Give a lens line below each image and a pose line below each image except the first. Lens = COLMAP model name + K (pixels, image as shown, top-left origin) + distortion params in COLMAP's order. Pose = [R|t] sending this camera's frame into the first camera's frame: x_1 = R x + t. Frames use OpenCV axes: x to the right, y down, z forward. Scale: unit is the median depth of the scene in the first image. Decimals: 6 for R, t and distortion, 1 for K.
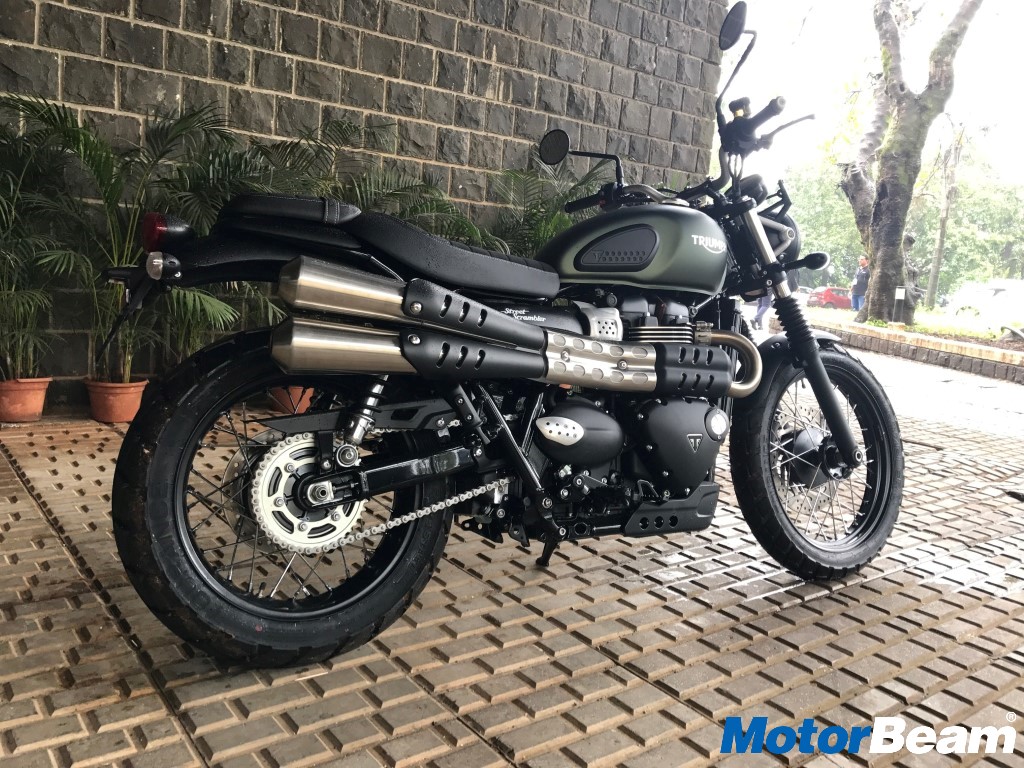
lens RADIAL K [[831.7, 0, 511.9], [0, 831.7, 368.9], [0, 0, 1]] dist [0.023578, -0.007200]
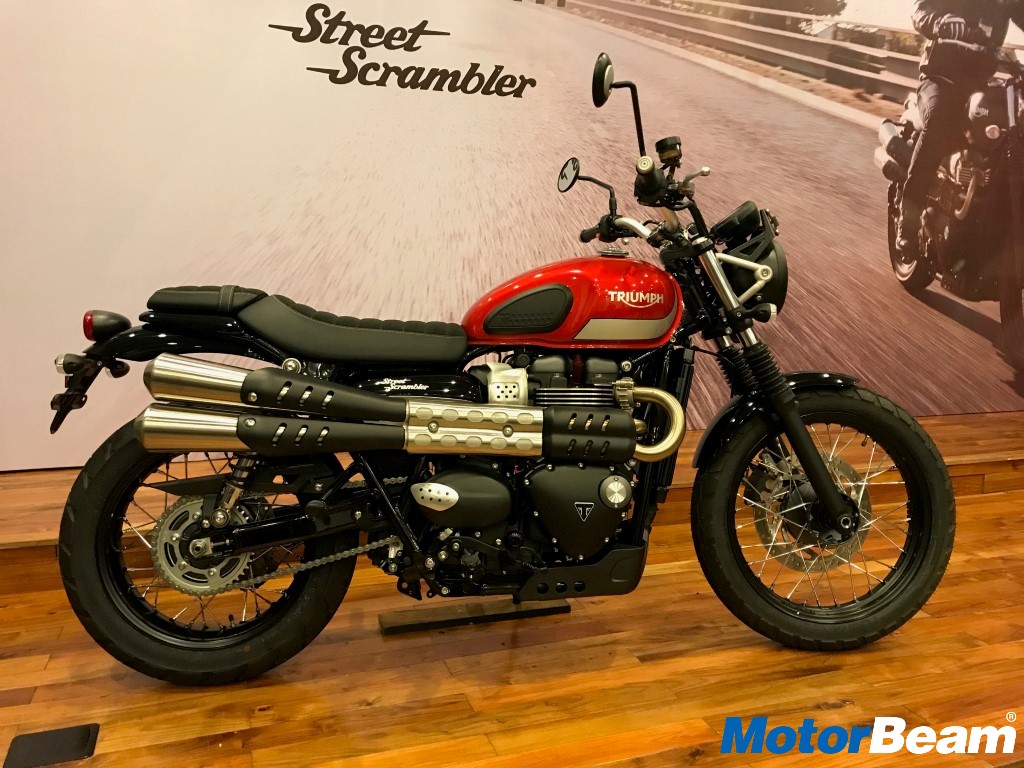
lens RADIAL K [[831.7, 0, 511.9], [0, 831.7, 368.9], [0, 0, 1]] dist [0.023578, -0.007200]
pose [[0.949075, 0.027453, -0.313853, 0.230881], [-0.004682, 0.997315, 0.073078, -0.079162], [0.315016, -0.067887, 0.946655, 0.030947]]
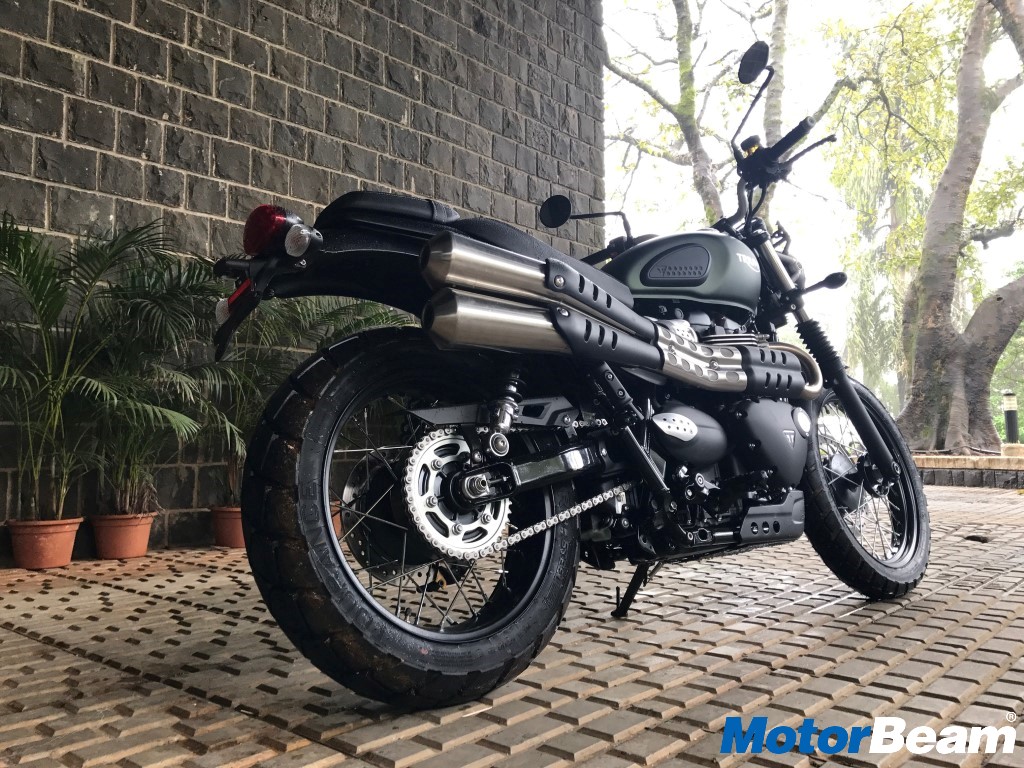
lens RADIAL K [[831.7, 0, 511.9], [0, 831.7, 368.9], [0, 0, 1]] dist [0.023578, -0.007200]
pose [[0.979367, -0.072370, 0.188687, -0.150555], [0.110511, 0.973498, -0.200223, 0.089049], [-0.169197, 0.216944, 0.961409, 0.042995]]
